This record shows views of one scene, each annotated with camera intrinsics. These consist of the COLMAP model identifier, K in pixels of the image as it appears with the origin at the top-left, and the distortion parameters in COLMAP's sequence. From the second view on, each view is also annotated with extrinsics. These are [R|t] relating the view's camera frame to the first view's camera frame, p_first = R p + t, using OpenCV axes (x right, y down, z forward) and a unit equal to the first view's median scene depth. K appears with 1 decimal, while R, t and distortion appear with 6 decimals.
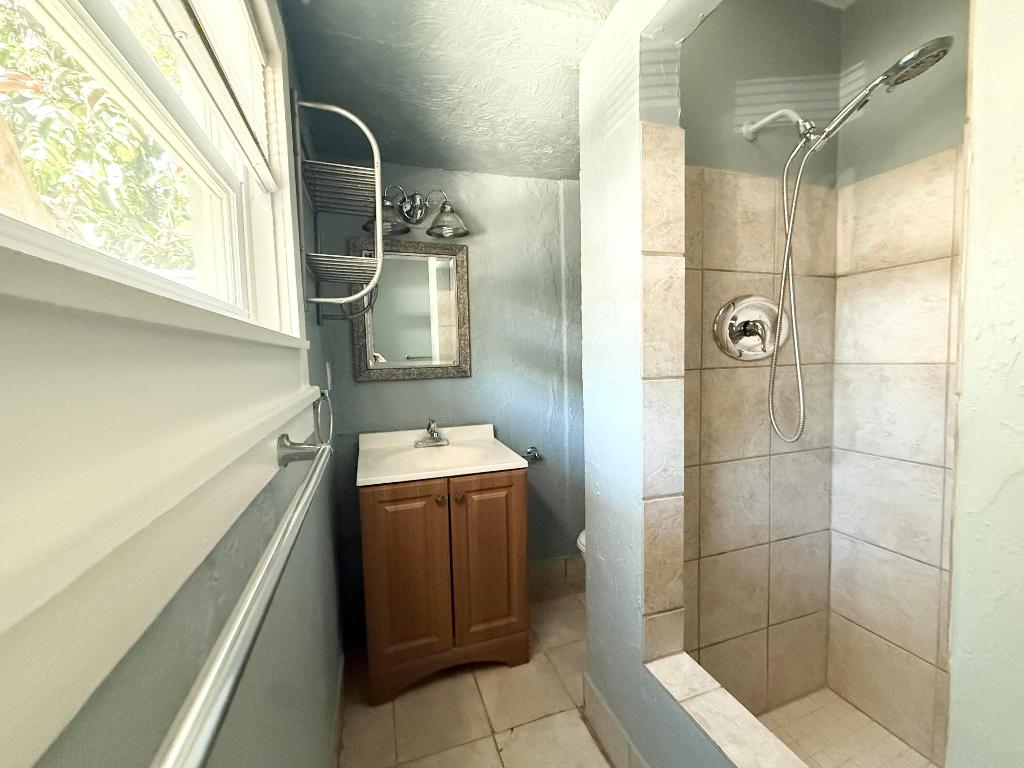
lens RADIAL K [[407.5, 0, 508.8], [0, 407.5, 383.3], [0, 0, 1]] dist [-0.000323, 0.000049]
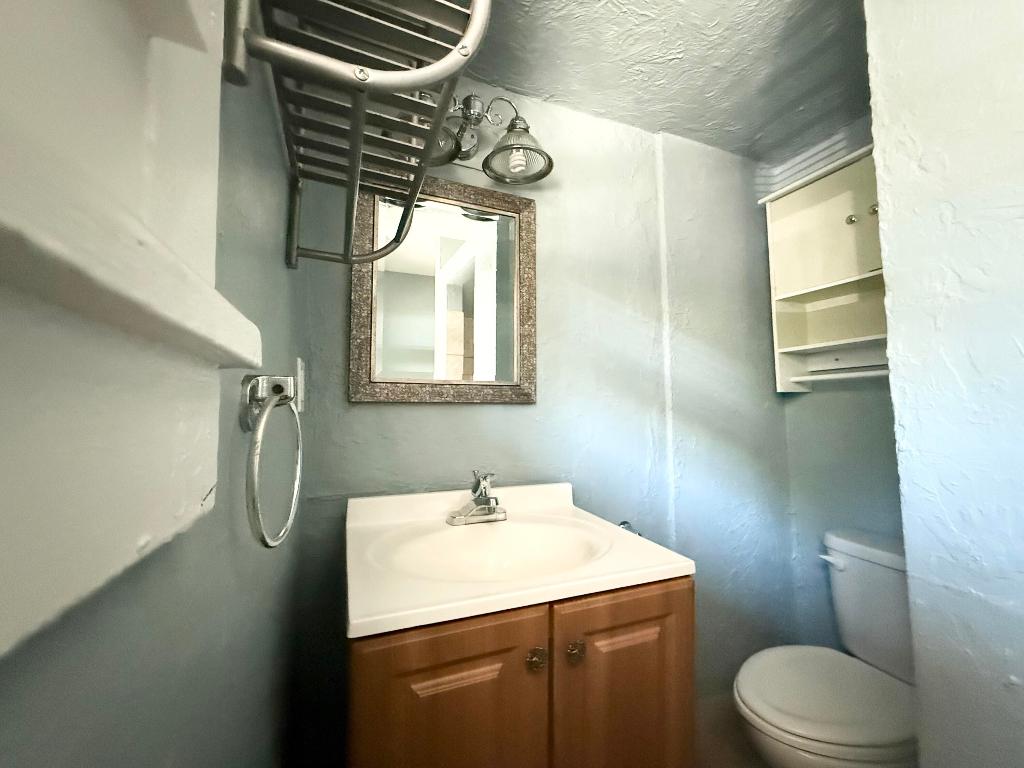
lens RADIAL K [[407.5, 0, 508.8], [0, 407.5, 383.3], [0, 0, 1]] dist [-0.000323, 0.000049]
pose [[0.998523, 0.024440, 0.048518, -0.178163], [-0.017569, 0.990374, -0.137297, 0.041856], [-0.051407, 0.136242, 0.989341, 0.417997]]
